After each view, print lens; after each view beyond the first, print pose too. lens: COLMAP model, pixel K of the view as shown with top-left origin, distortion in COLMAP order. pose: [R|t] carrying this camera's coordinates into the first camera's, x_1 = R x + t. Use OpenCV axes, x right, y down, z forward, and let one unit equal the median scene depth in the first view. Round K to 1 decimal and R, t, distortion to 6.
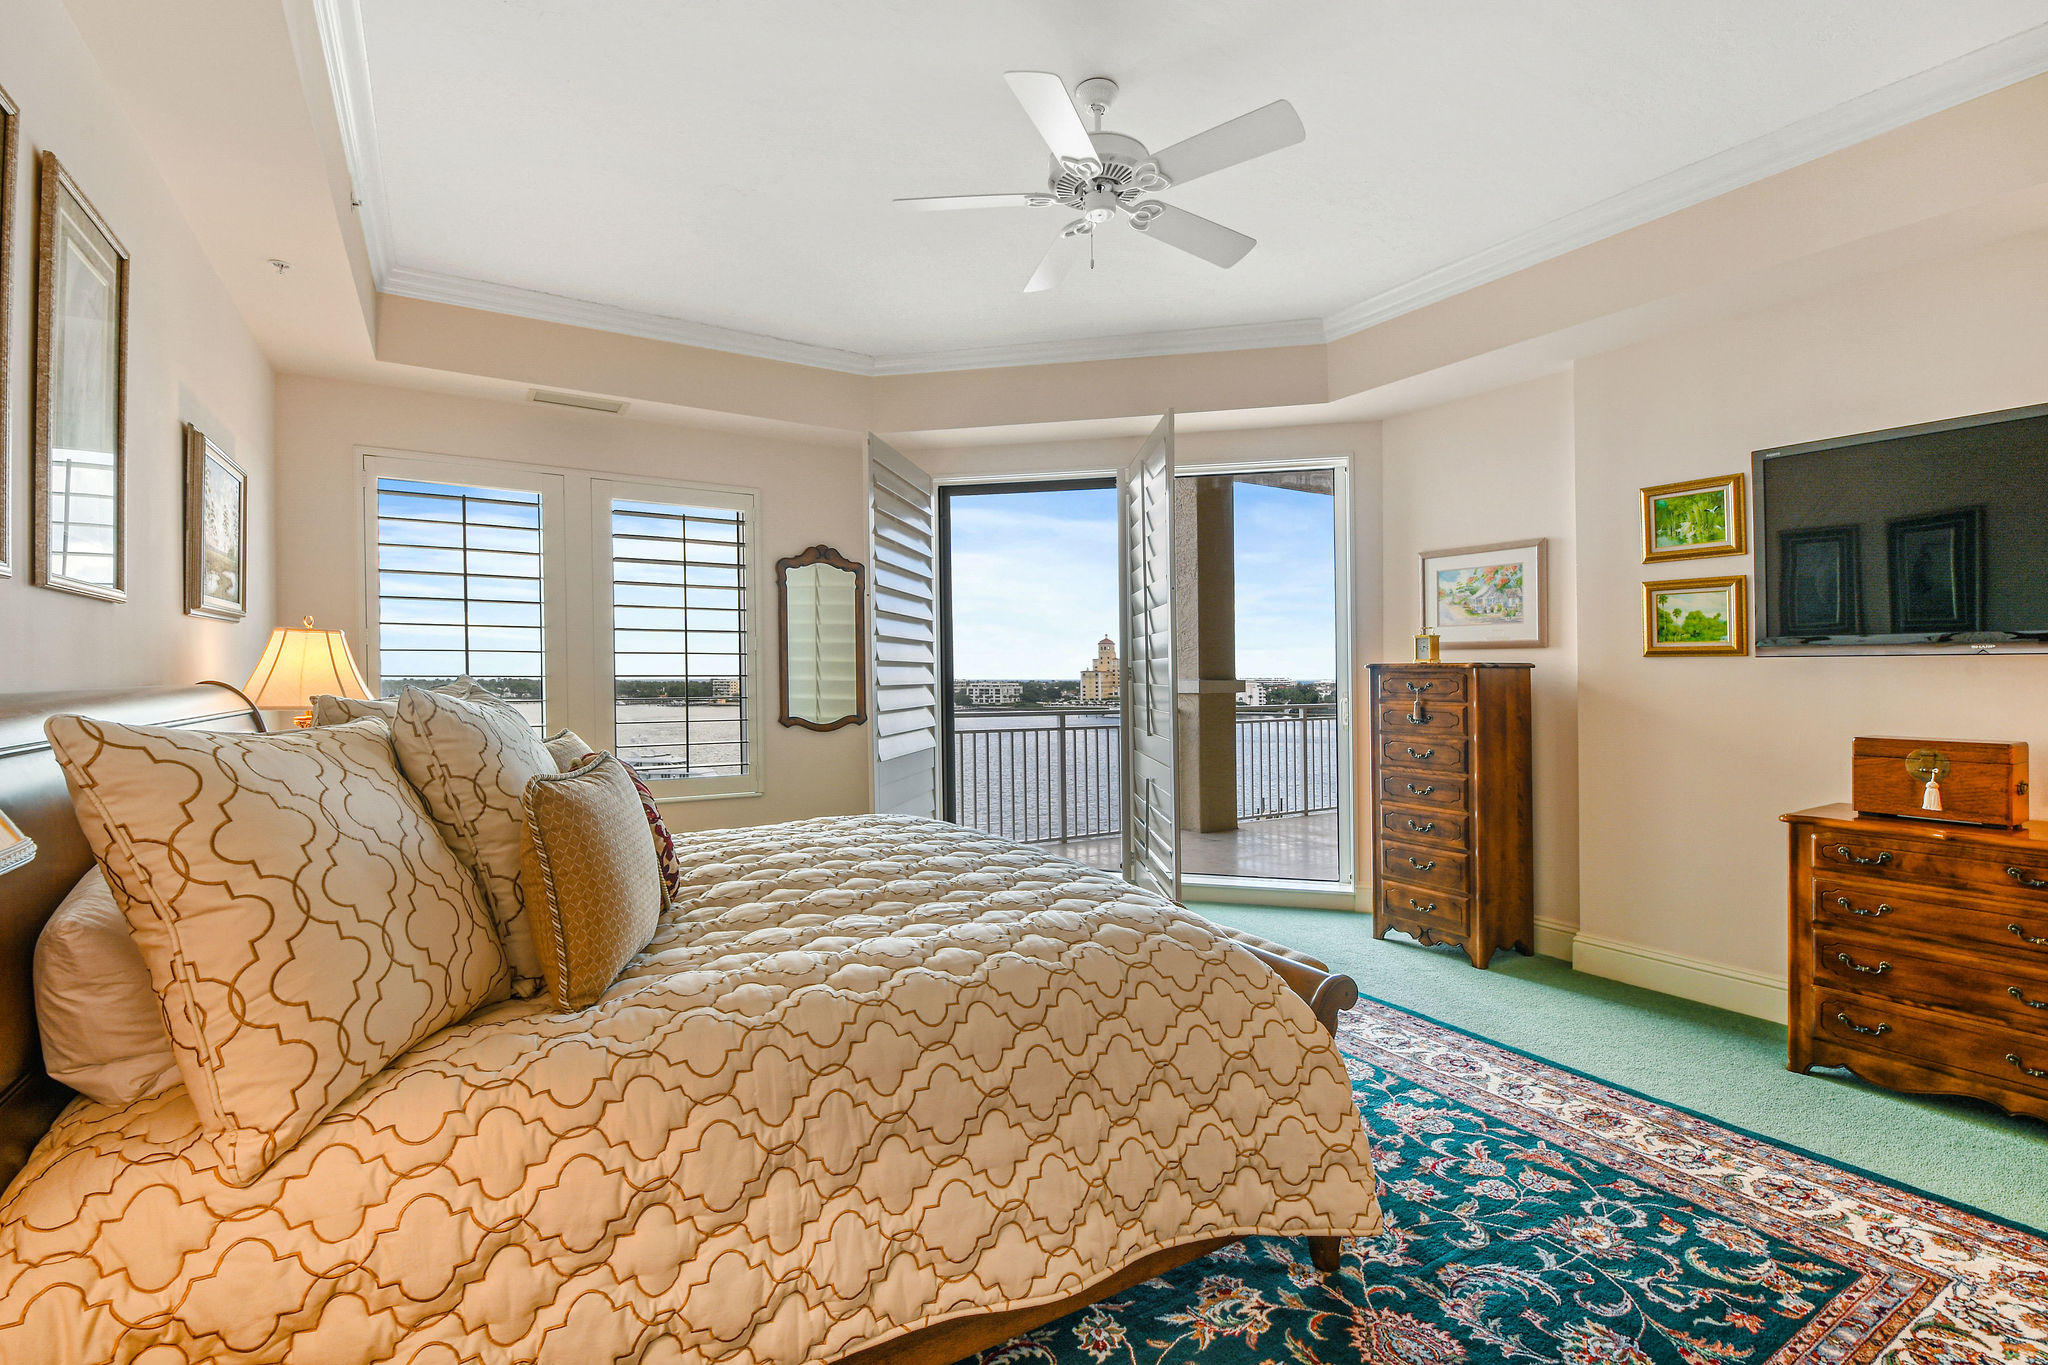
lens RADIAL K [[929.5, 0, 957.7], [0, 929.5, 641.5], [0, 0, 1]] dist [-0.001623, -0.000190]
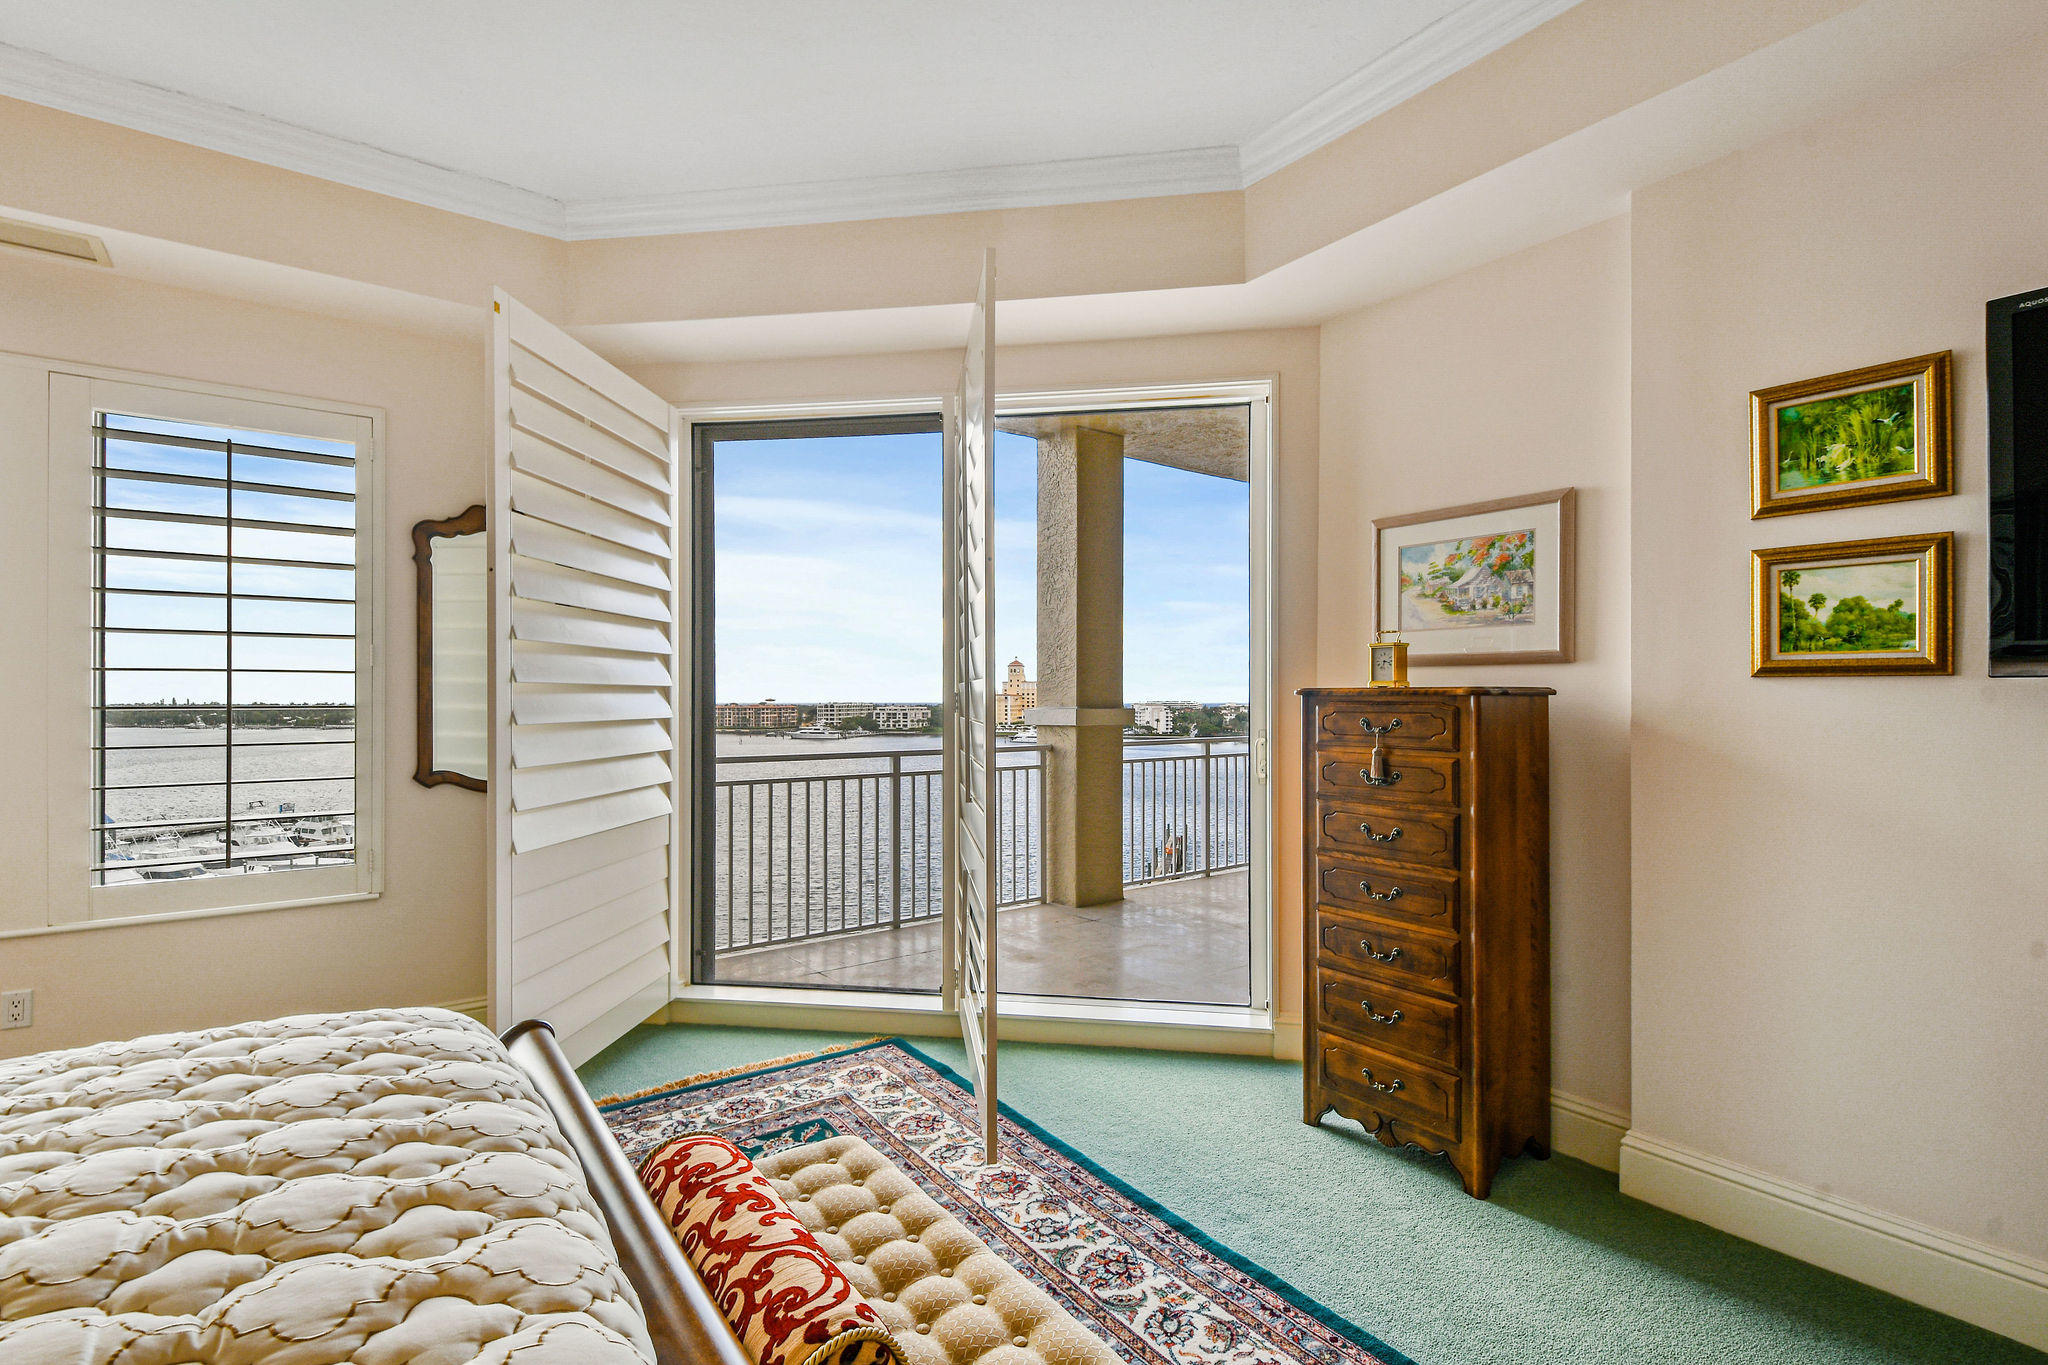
lens RADIAL K [[929.5, 0, 1023.9], [0, 929.5, 691.4], [0, 0, 1]] dist [-0.001623, -0.000190]
pose [[0.987471, 0.000128, 0.157802, 0.148166], [-0.004694, 0.999581, 0.028563, 0.008478], [-0.157733, -0.028945, 0.987058, 0.384933]]
